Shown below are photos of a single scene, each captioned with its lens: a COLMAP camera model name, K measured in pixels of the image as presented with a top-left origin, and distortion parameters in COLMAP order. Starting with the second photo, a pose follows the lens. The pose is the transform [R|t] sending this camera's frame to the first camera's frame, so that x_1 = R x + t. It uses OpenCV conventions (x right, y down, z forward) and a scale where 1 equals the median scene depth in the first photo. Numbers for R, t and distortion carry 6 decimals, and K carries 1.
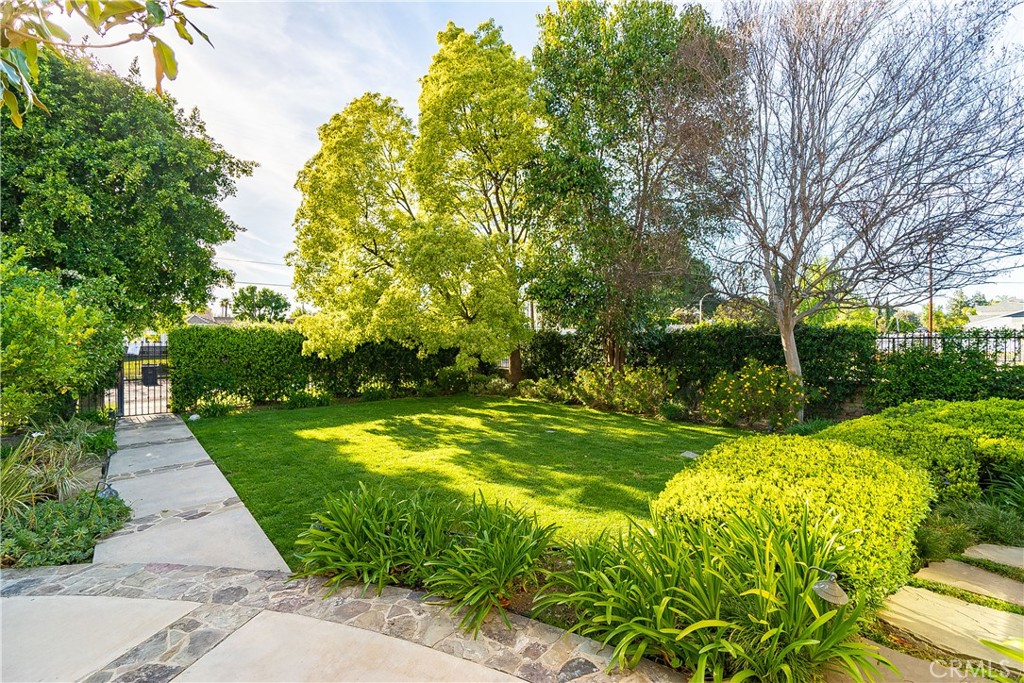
lens RADIAL K [[441.4, 0, 510.4], [0, 441.4, 342.0], [0, 0, 1]] dist [0.002745, -0.000208]
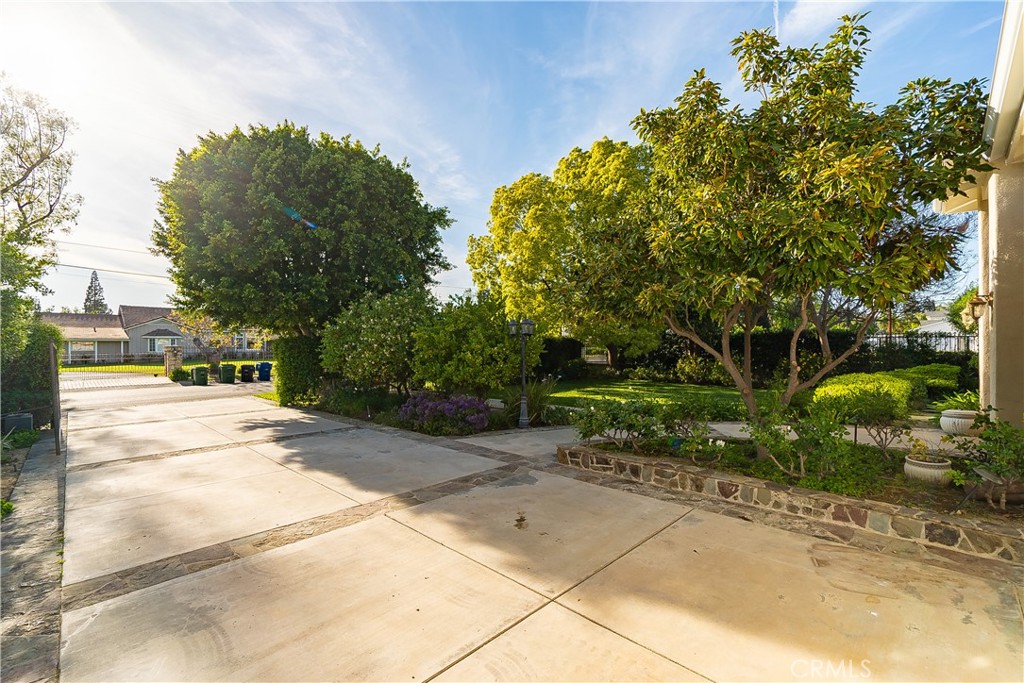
lens RADIAL K [[441.4, 0, 514.2], [0, 441.4, 342.9], [0, 0, 1]] dist [0.002745, -0.000208]
pose [[0.998179, -0.003880, 0.060192, -0.604680], [0.004309, 0.999966, -0.006987, 0.016469], [-0.060163, 0.007234, 0.998162, -0.578781]]
